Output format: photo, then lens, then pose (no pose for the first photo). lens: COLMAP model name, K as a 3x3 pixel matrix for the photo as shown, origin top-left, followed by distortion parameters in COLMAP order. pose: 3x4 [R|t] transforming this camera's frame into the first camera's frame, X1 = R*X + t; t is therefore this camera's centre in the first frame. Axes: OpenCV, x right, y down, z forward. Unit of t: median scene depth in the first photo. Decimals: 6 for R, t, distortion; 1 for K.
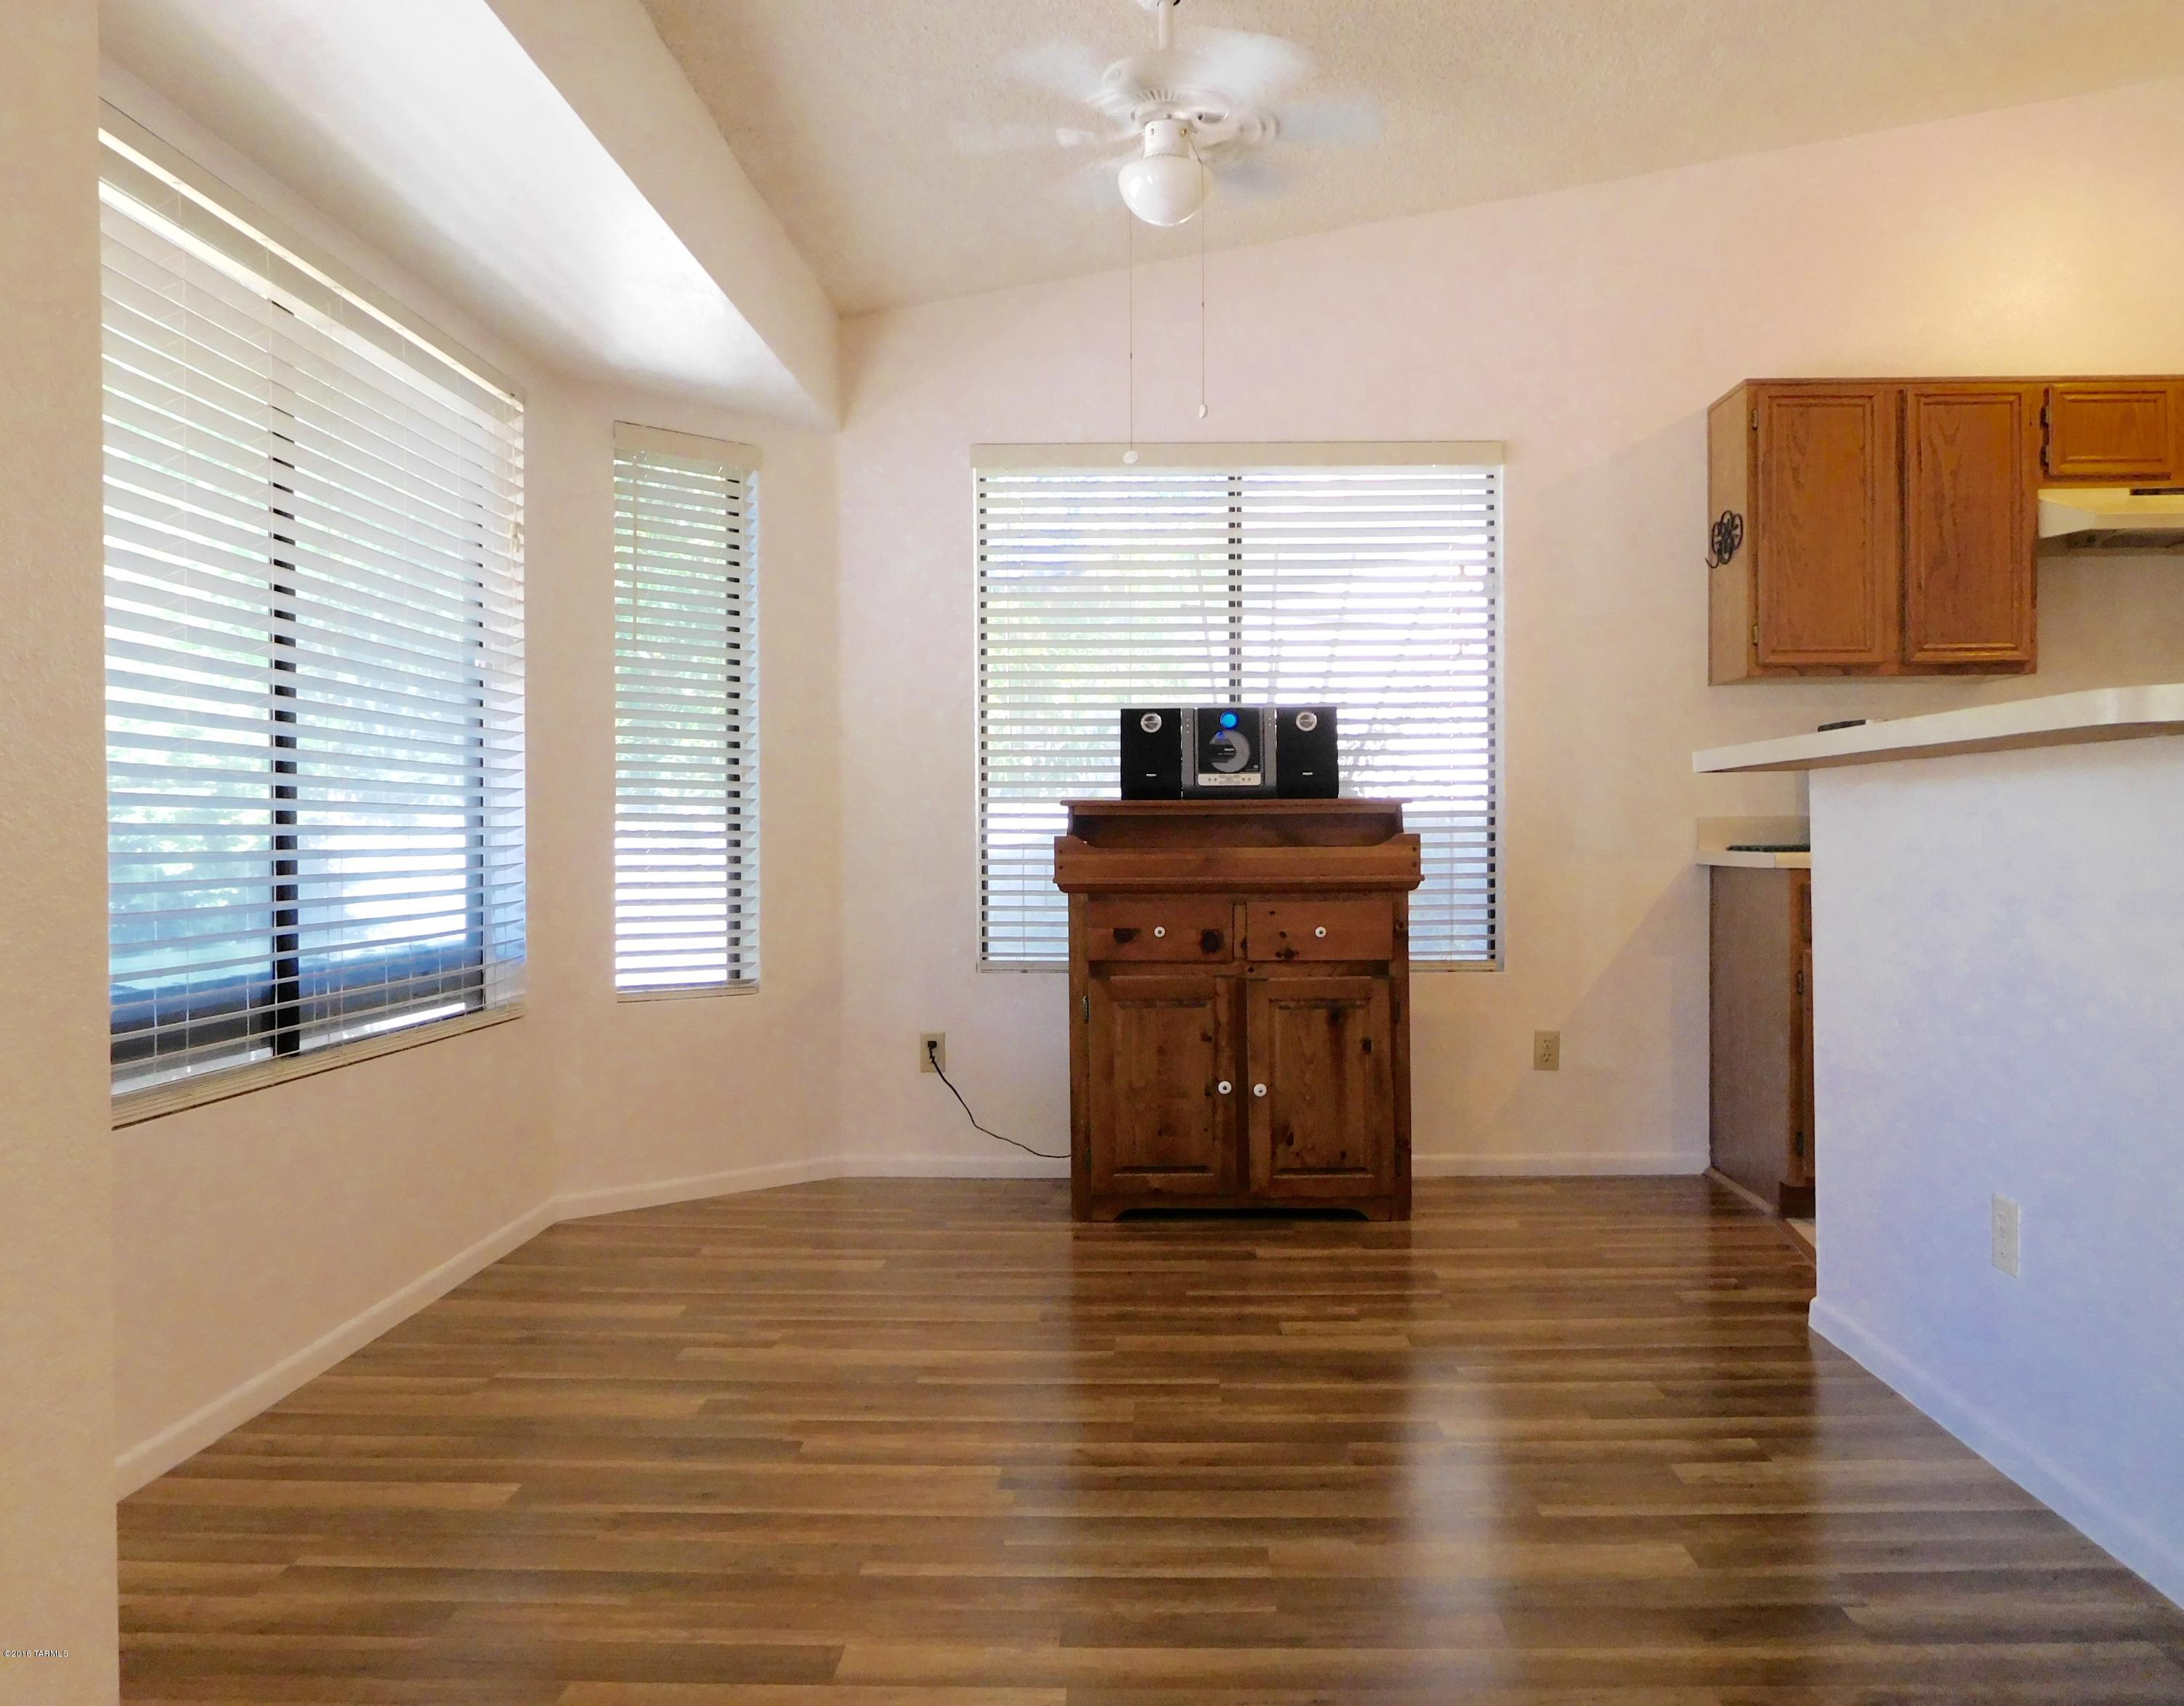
lens RADIAL K [[1671.2, 0, 1142.8], [0, 1671.2, 853.1], [0, 0, 1]] dist [-0.014236, -0.003675]
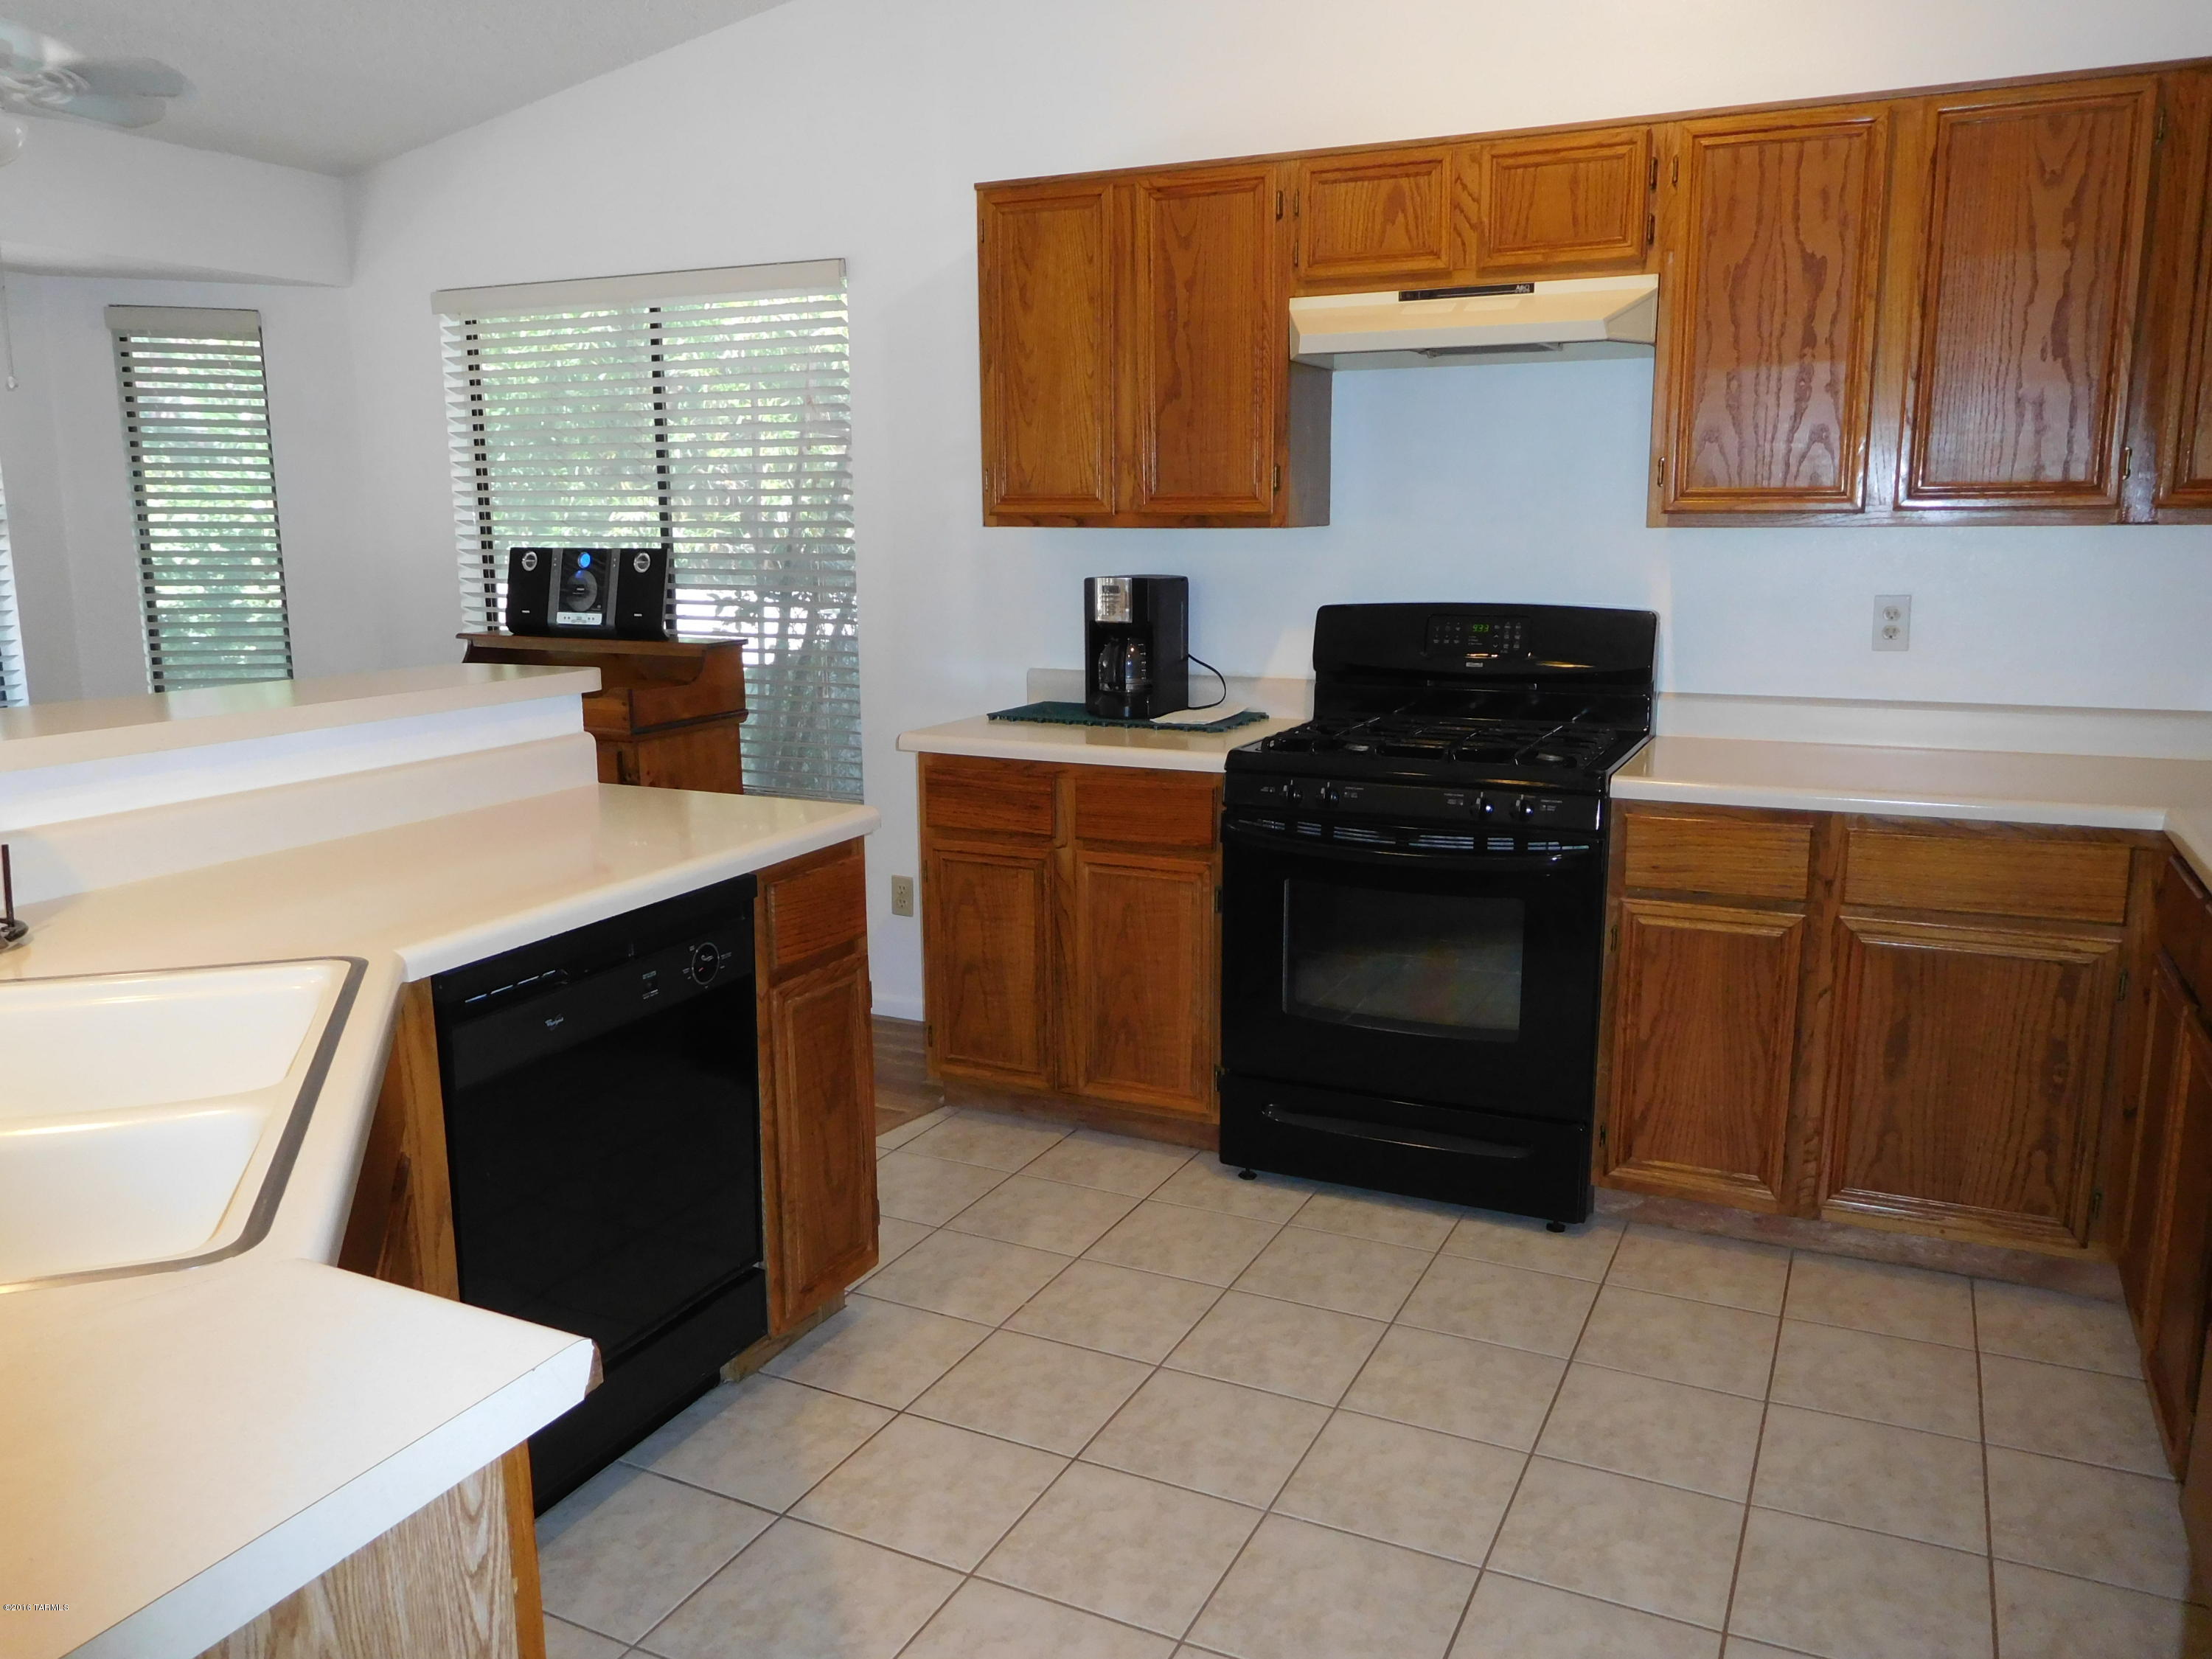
lens RADIAL K [[1641.0, 0, 1103.9], [0, 1641.0, 846.8], [0, 0, 1]] dist [-0.013628, -0.001703]
pose [[0.907465, 0.090969, -0.410160, 0.811559], [-0.012480, 0.981683, 0.190114, -0.106652], [0.419942, -0.167403, 0.891978, 0.203393]]
